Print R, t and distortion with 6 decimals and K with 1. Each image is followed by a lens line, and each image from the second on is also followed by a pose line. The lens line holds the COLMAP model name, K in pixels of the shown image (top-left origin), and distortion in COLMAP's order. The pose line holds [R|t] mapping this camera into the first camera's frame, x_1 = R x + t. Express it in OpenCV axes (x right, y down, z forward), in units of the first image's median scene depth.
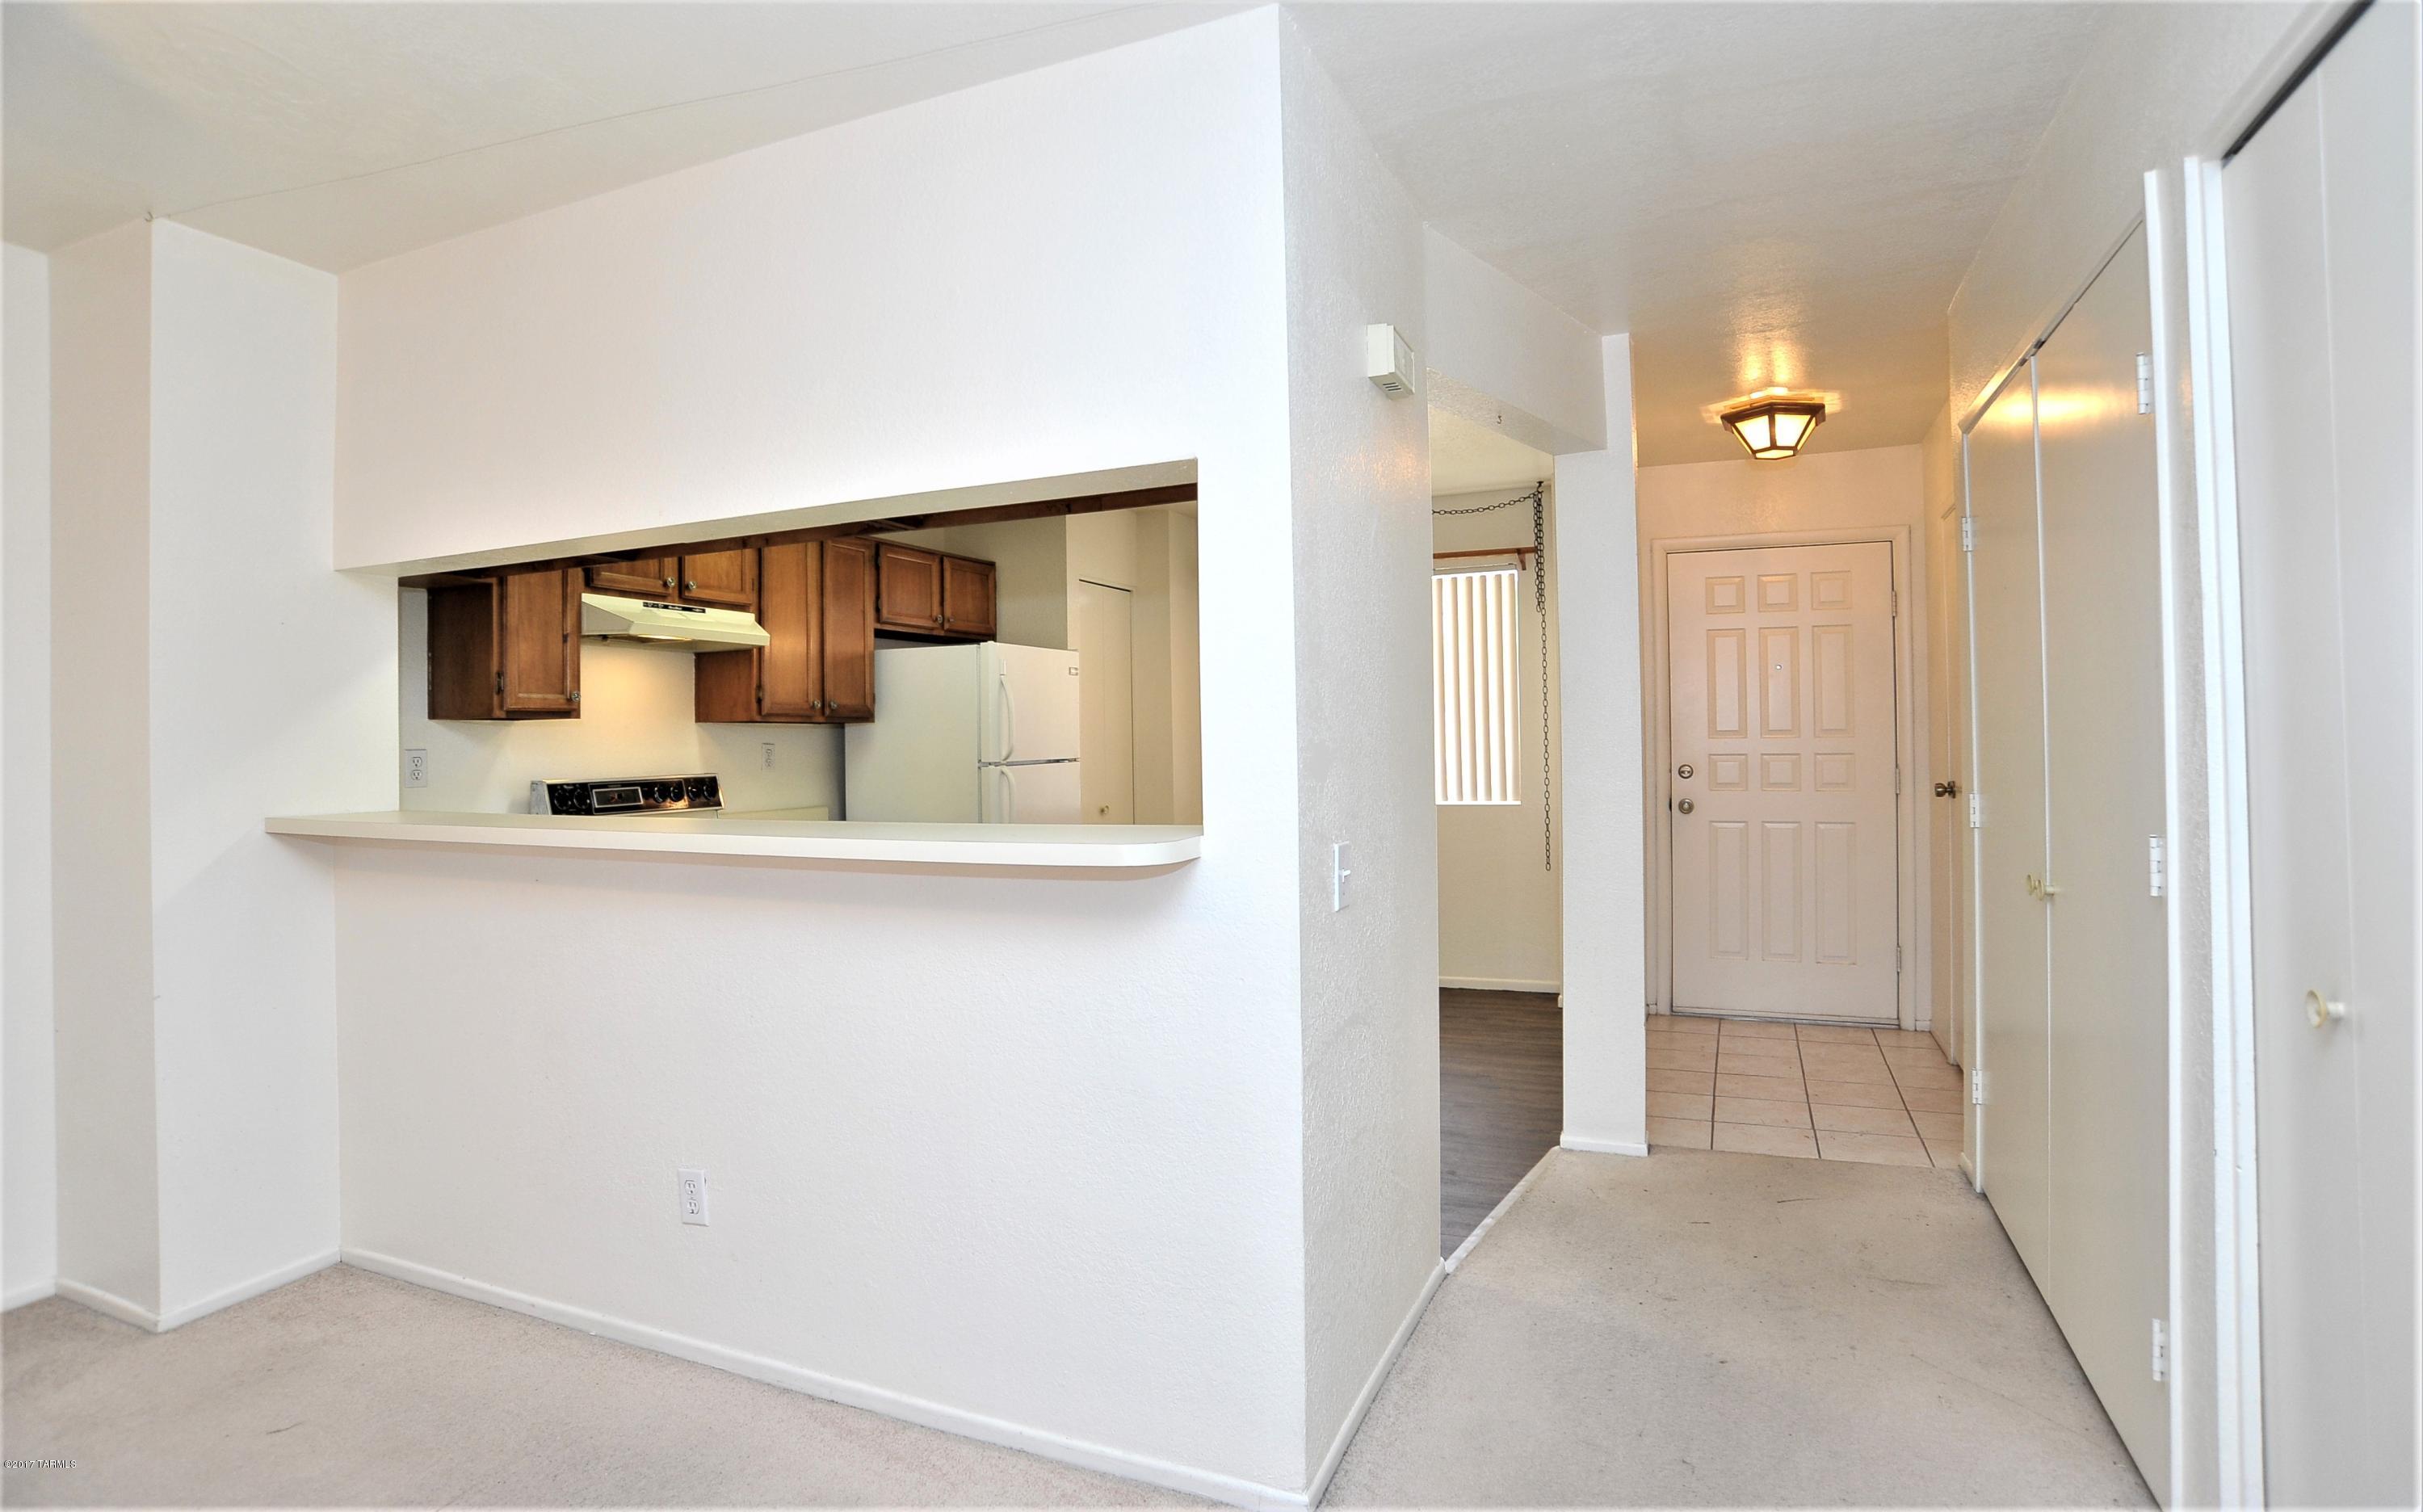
lens RADIAL K [[1260.7, 0, 1213.7], [0, 1260.7, 724.4], [0, 0, 1]] dist [-0.072125, 0.000303]
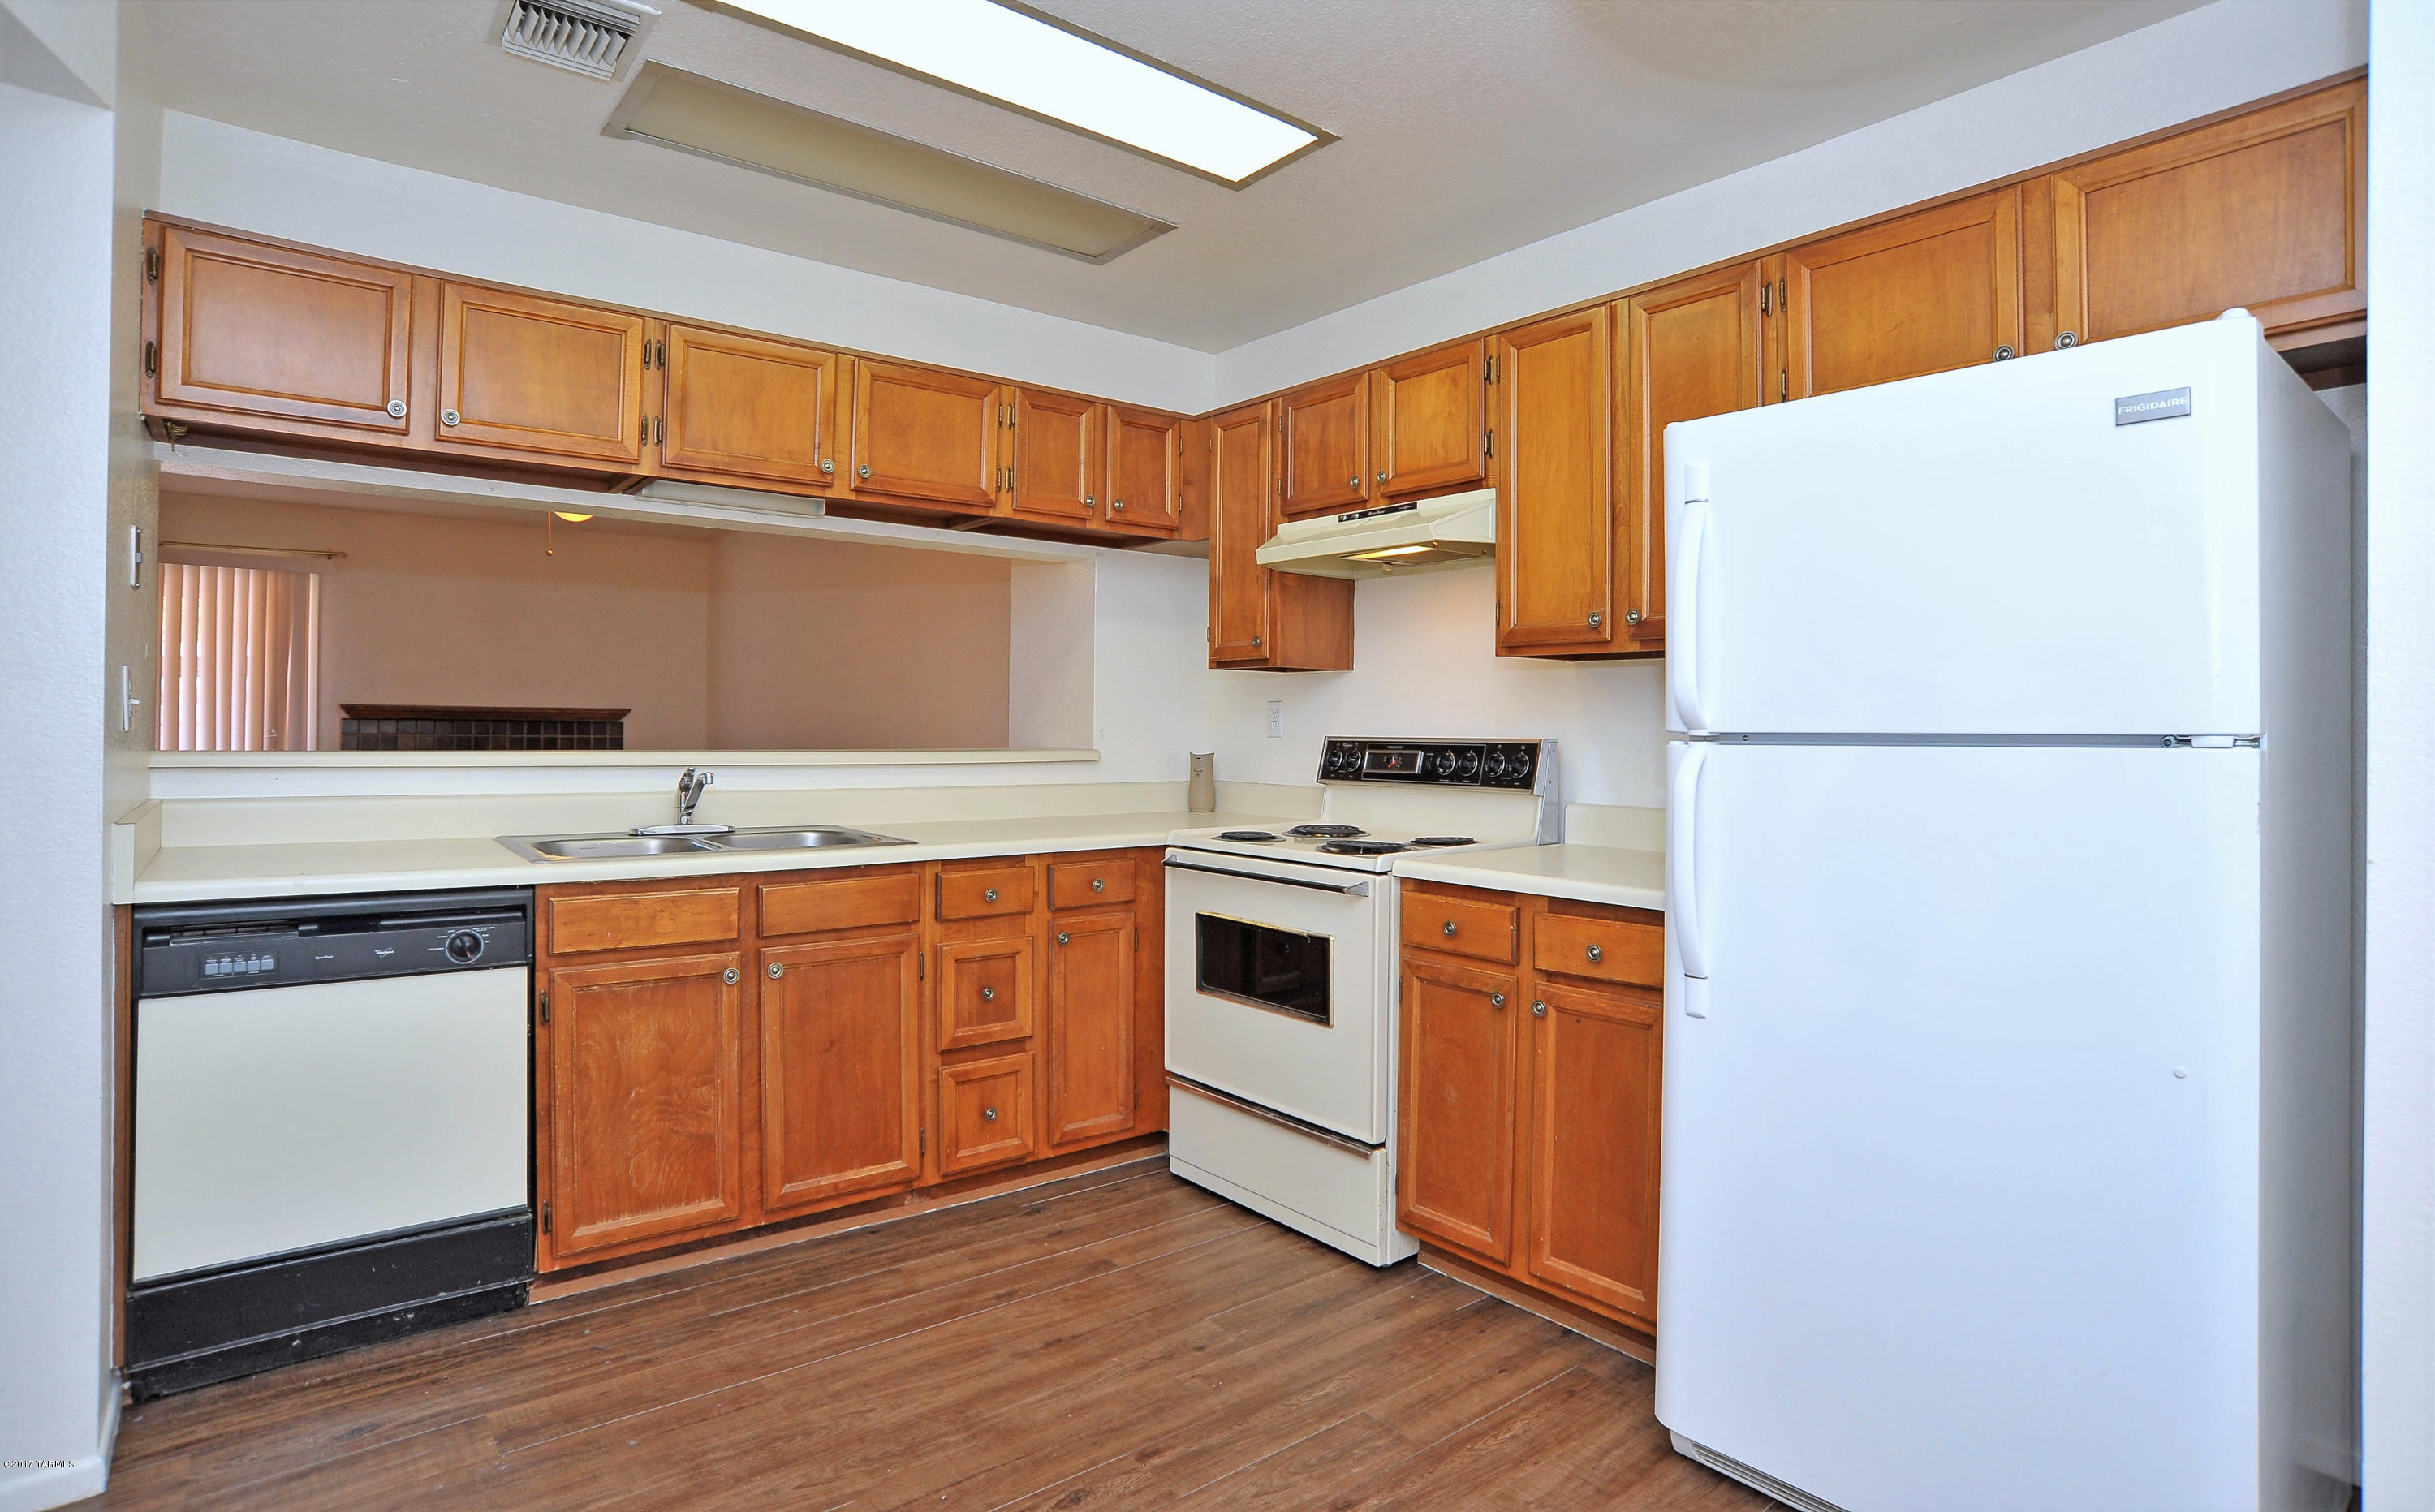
lens RADIAL K [[1266.9, 0, 1219.7], [0, 1266.9, 724.3], [0, 0, 1]] dist [-0.072125, 0.000303]
pose [[-0.457198, 0.018122, -0.889180, 0.262593], [0.017466, 0.999783, 0.011396, 0.021198], [0.889194, -0.010320, -0.457415, 1.156276]]
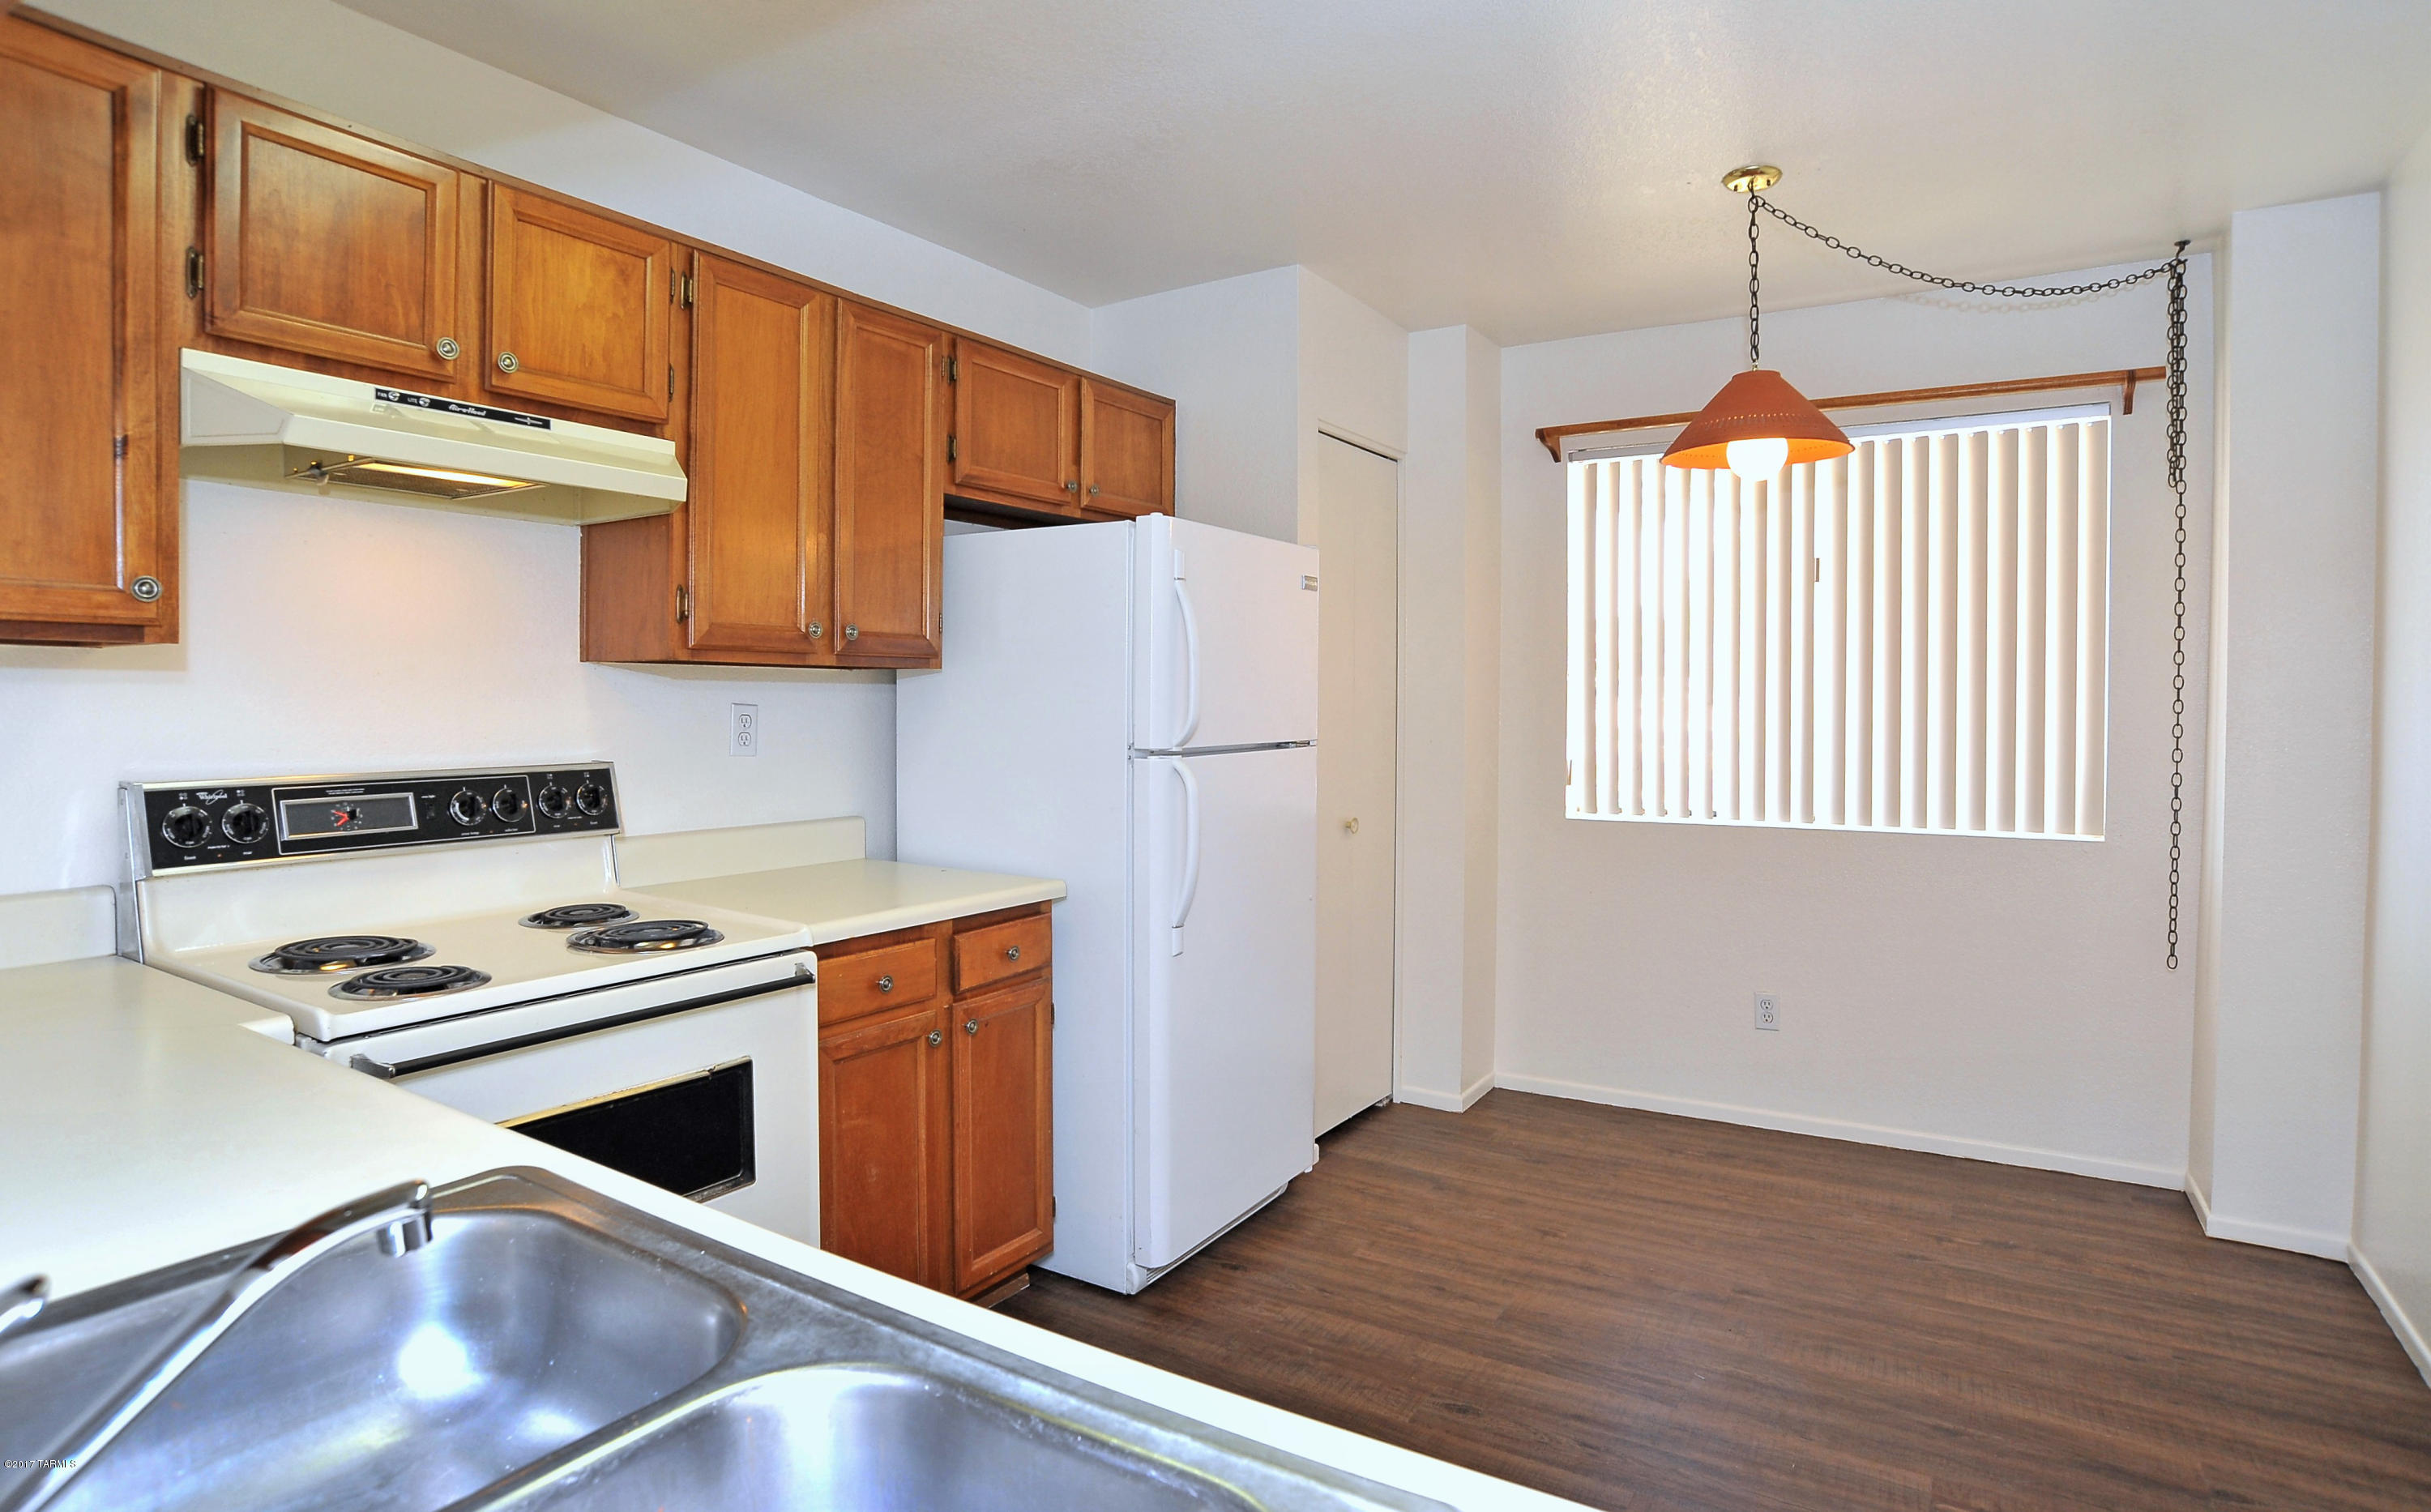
lens RADIAL K [[1264.8, 0, 1217.7], [0, 1264.8, 724.3], [0, 0, 1]] dist [-0.072125, 0.000303]
pose [[0.988317, 0.024613, -0.150412, -0.079981], [-0.019496, 0.999183, 0.035396, 0.001158], [0.151161, -0.032050, 0.987989, 0.541240]]
